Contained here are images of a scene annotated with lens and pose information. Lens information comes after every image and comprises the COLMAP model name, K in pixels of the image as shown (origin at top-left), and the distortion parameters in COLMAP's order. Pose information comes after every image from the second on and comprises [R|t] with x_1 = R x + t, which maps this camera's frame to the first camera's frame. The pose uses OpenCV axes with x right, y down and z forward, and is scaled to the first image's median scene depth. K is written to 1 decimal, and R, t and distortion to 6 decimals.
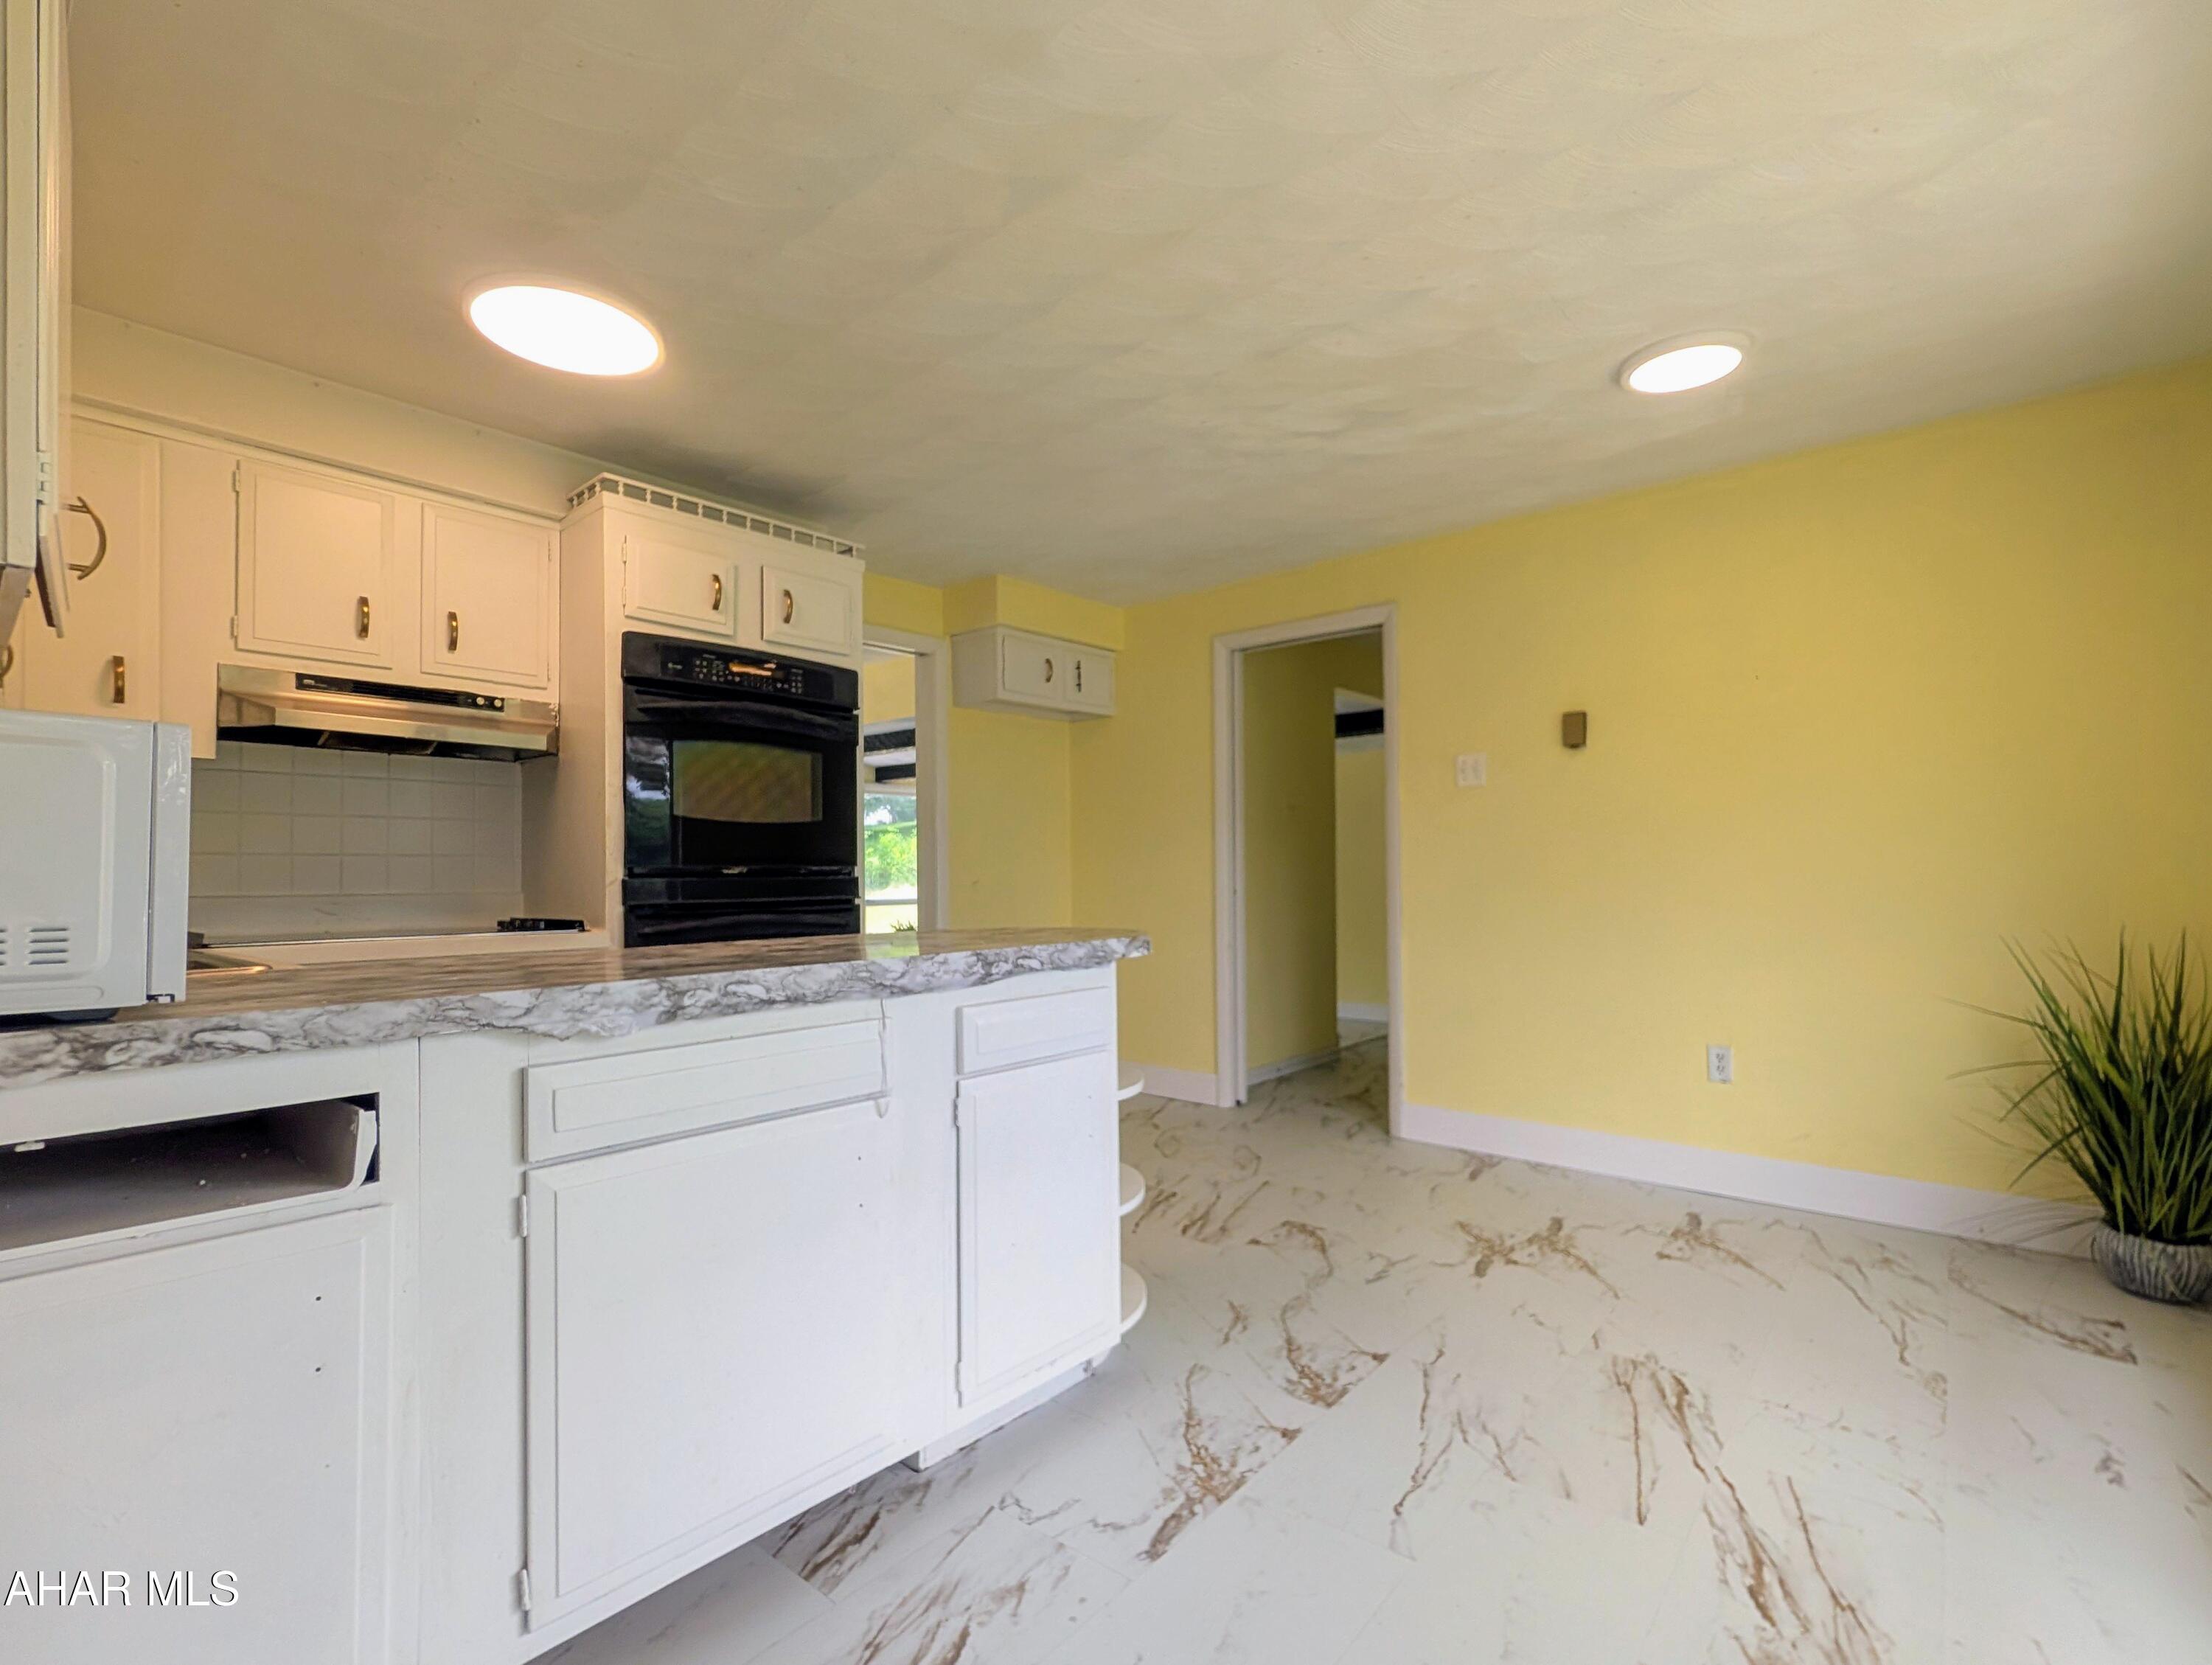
lens RADIAL K [[1160.7, 0, 1103.7], [0, 1160.7, 846.6], [0, 0, 1]] dist [0.000041, 0.000091]
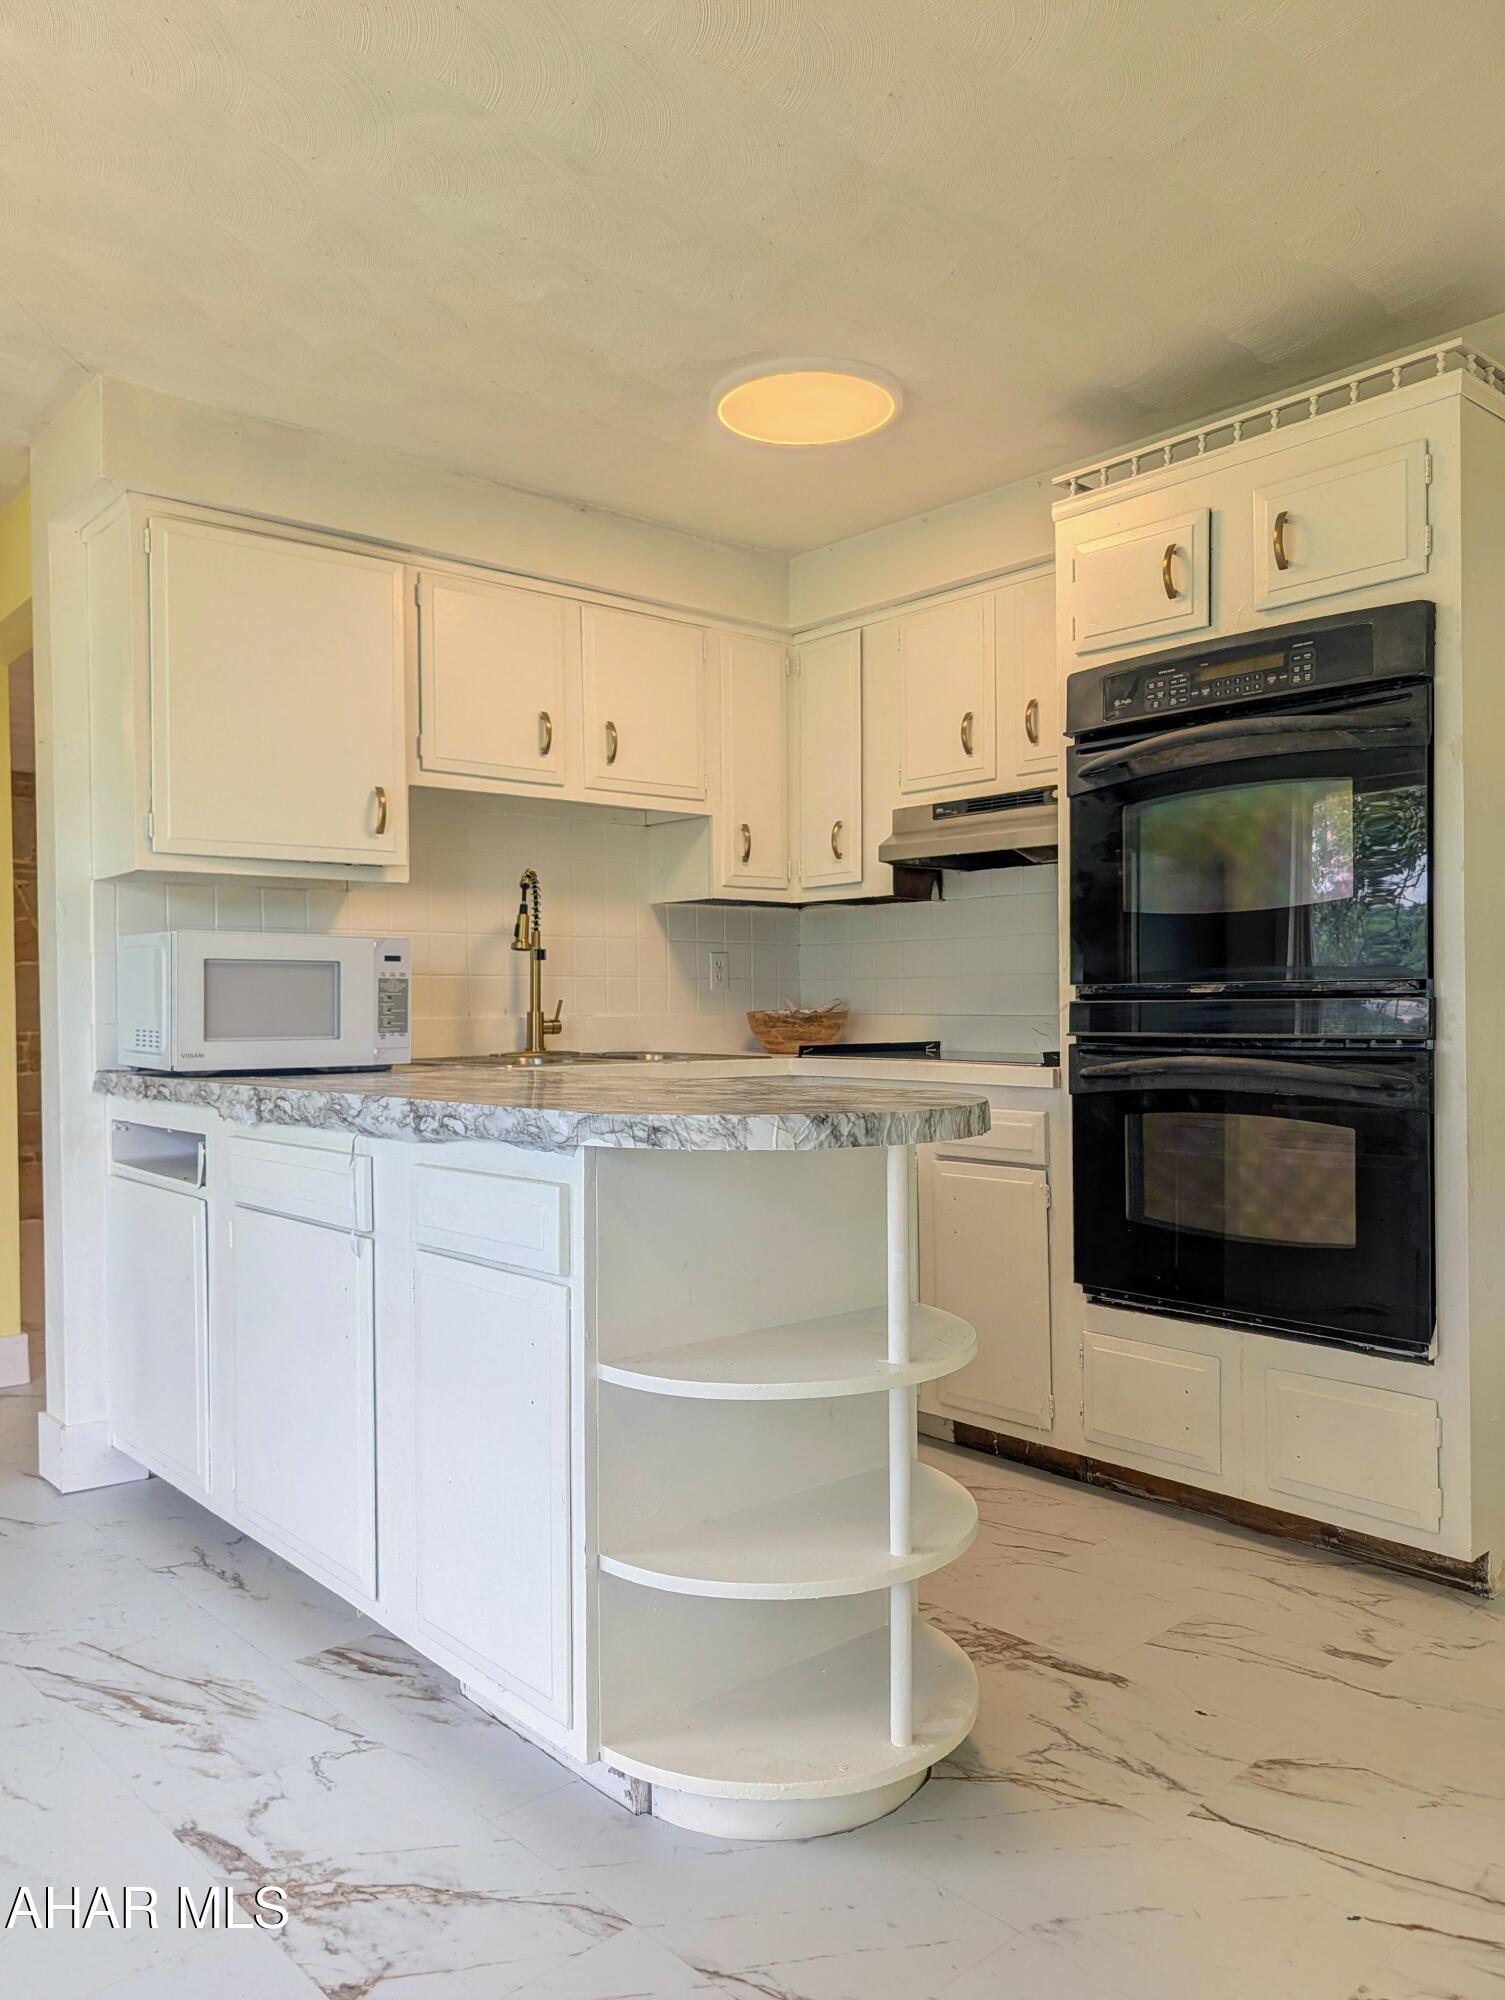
lens RADIAL K [[1499.5, 0, 711.9], [0, 1499.5, 1004.2], [0, 0, 1]] dist [0.031868, -0.043245]
pose [[-0.219863, 0.011554, -0.975462, 0.835741], [0.037249, 0.999300, 0.003441, 0.024098], [0.974819, -0.035579, -0.220139, 1.352709]]
